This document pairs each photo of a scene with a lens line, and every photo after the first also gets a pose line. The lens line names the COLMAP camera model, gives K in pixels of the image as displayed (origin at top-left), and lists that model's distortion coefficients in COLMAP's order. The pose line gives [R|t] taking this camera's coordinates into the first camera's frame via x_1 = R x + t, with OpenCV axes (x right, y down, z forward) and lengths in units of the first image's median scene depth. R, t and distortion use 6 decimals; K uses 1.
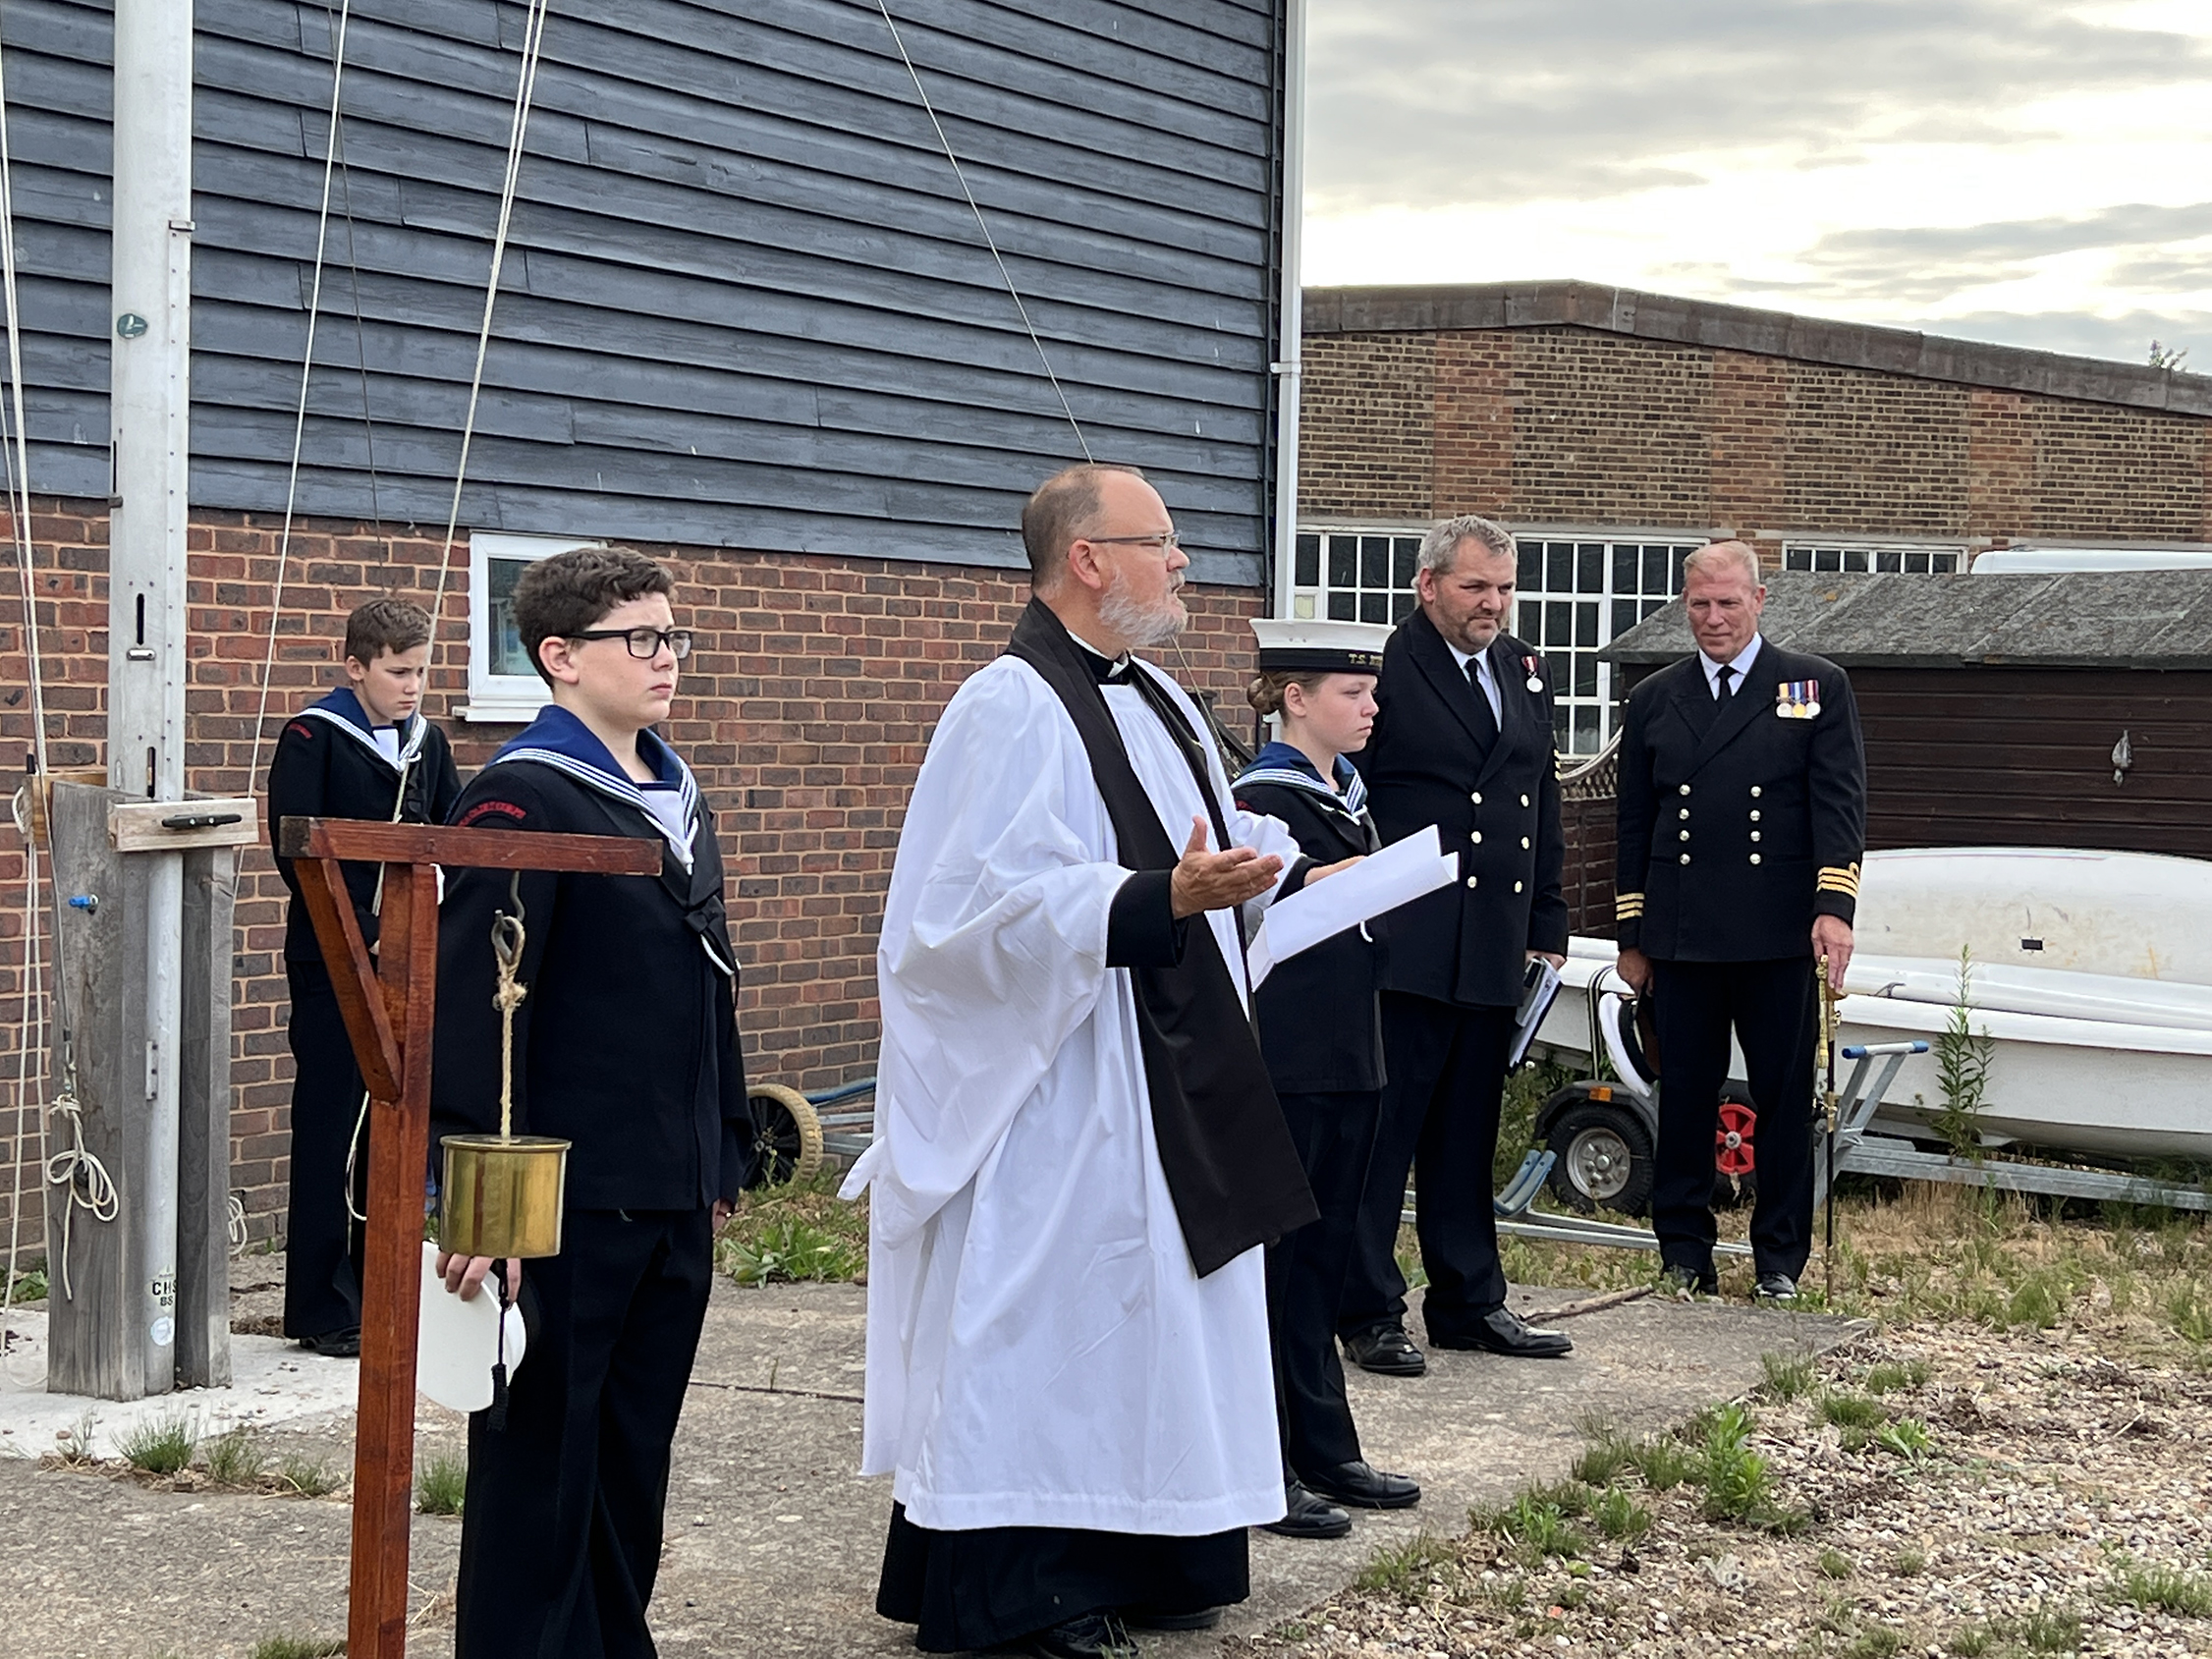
lens RADIAL K [[3434.9, 0, 1106.0], [0, 3434.9, 829.5], [0, 0, 1]] dist [0.199458, -0.511730]
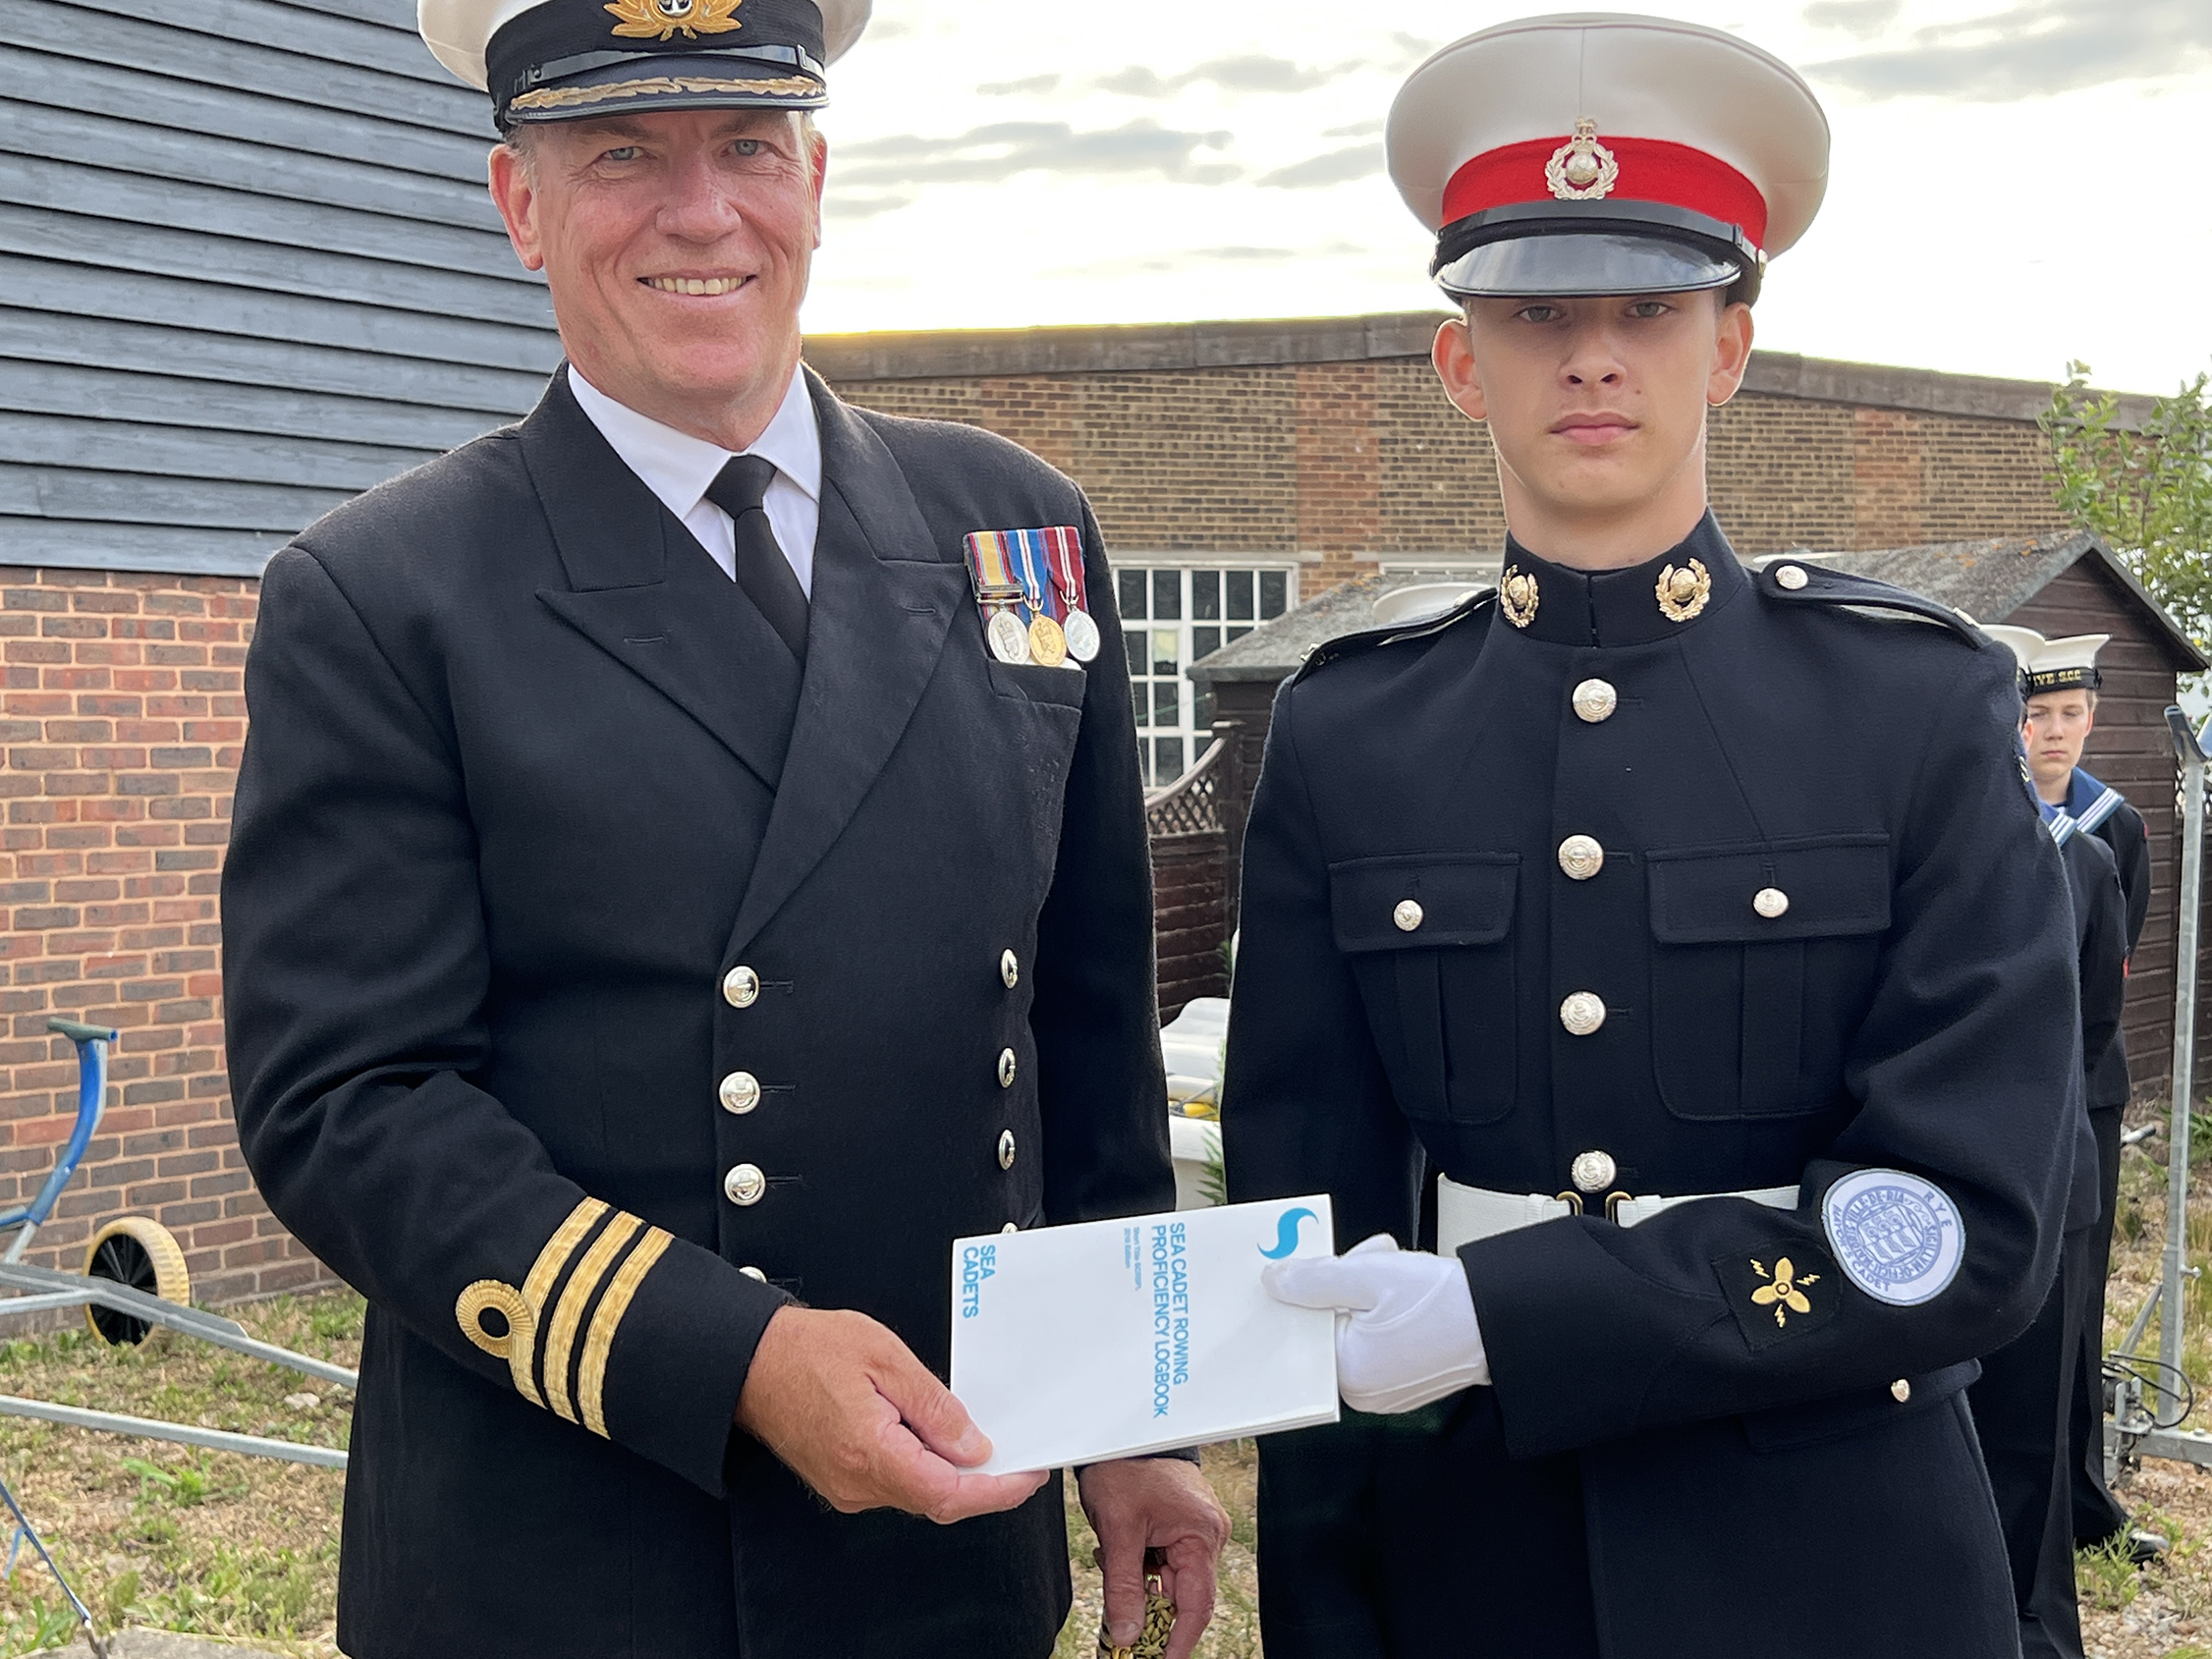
lens RADIAL K [[2947.2, 0, 1106.0], [0, 2947.2, 829.5], [0, 0, 1]] dist [0.230210, -0.741255]
pose [[0.997538, -0.023906, -0.065931, 0.093286], [0.023382, 0.999689, -0.008699, -0.002407], [0.066118, 0.007135, 0.997786, 0.133074]]
